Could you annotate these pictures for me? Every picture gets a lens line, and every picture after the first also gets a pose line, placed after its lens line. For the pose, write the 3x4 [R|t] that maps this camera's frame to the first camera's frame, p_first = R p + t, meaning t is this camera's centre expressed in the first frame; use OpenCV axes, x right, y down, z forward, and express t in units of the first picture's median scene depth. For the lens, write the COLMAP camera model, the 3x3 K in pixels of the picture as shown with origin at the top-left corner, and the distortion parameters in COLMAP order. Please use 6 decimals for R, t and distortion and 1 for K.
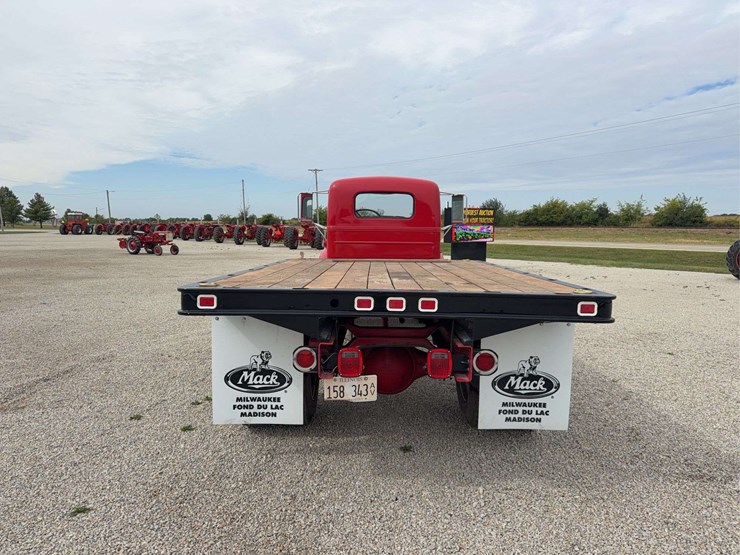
lens RADIAL K [[521.6, 0, 369.3], [0, 521.6, 282.5], [0, 0, 1]] dist [0.034967, -0.050362]
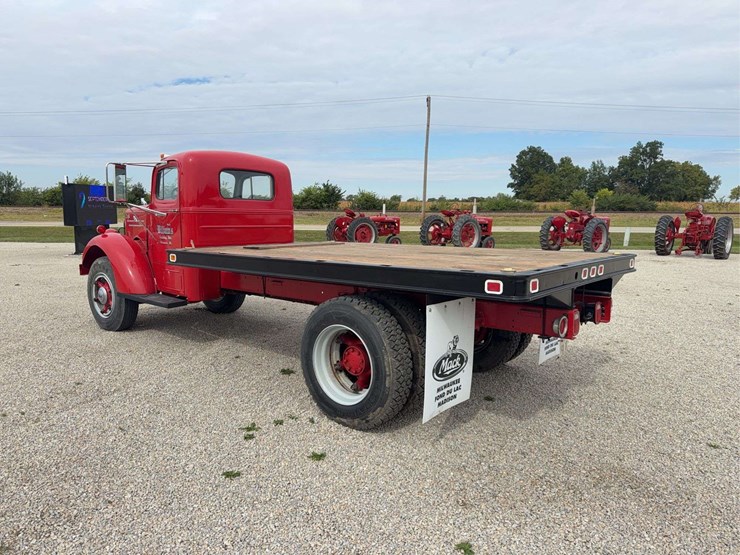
lens RADIAL K [[521.6, 0, 367.2], [0, 521.6, 280.8], [0, 0, 1]] dist [0.034967, -0.050362]
pose [[0.637014, -0.102096, 0.764061, -0.550837], [0.076147, 0.994677, 0.069427, -0.029576], [-0.767082, 0.013955, 0.641397, 0.247769]]
